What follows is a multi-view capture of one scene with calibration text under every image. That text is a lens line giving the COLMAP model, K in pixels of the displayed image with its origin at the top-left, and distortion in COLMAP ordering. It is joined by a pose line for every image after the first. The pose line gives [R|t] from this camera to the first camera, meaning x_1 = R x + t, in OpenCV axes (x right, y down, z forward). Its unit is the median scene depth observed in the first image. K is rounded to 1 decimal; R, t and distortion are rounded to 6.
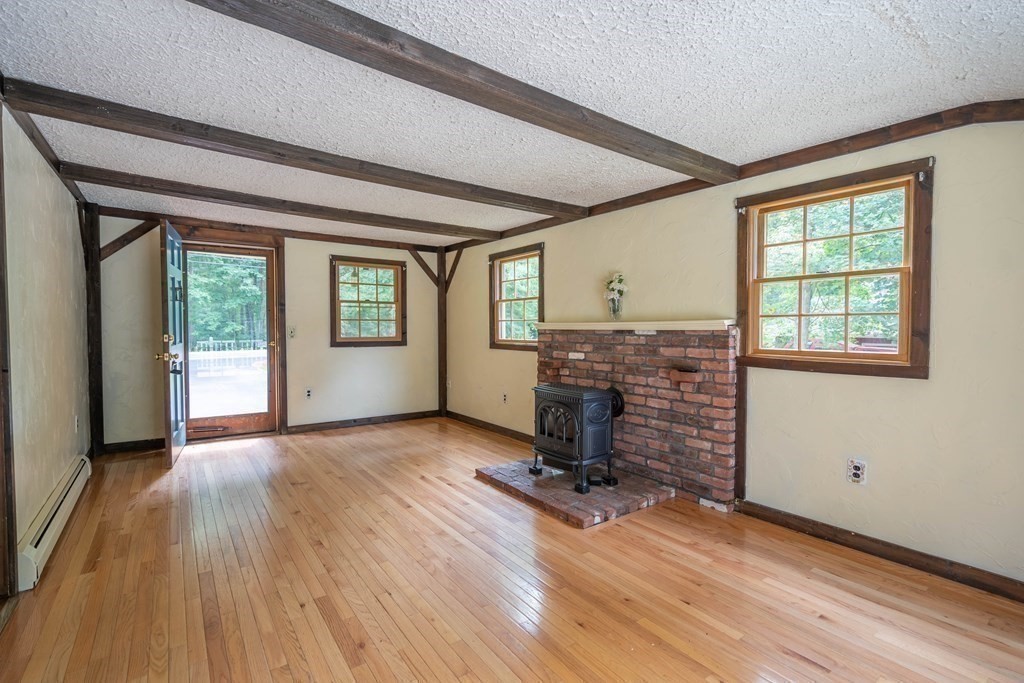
lens RADIAL K [[467.8, 0, 507.5], [0, 467.8, 340.3], [0, 0, 1]] dist [0.004167, 0.000053]
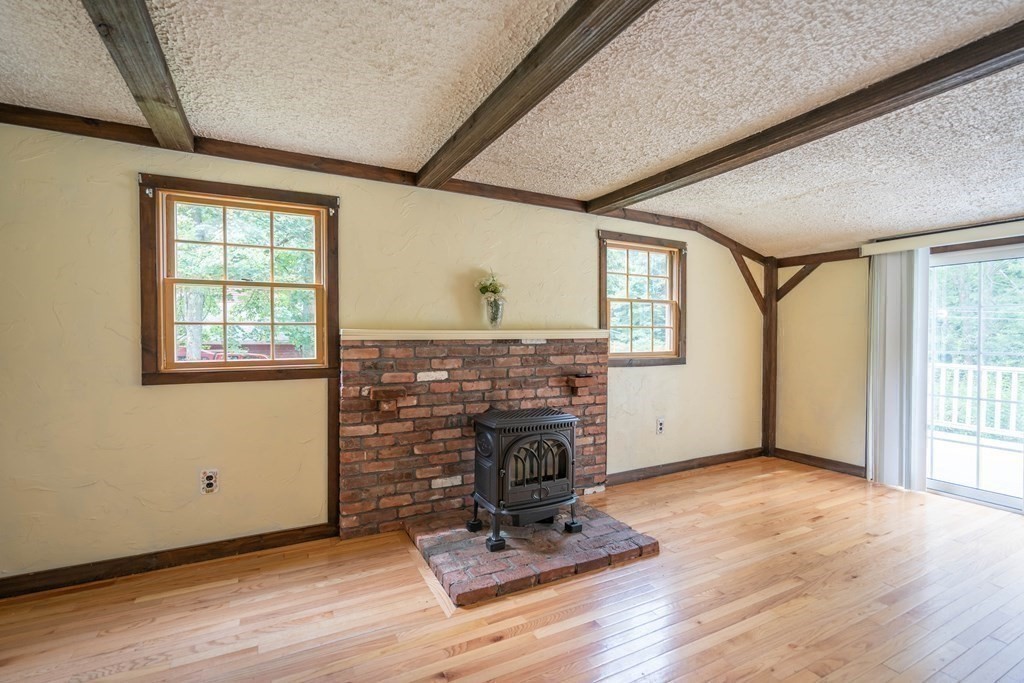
lens RADIAL K [[467.8, 0, 507.5], [0, 467.8, 340.3], [0, 0, 1]] dist [0.004167, 0.000053]
pose [[0.142920, -0.008875, 0.989695, -0.630795], [0.030542, 0.999523, 0.004552, -0.024709], [-0.989263, 0.029577, 0.143122, 0.899205]]
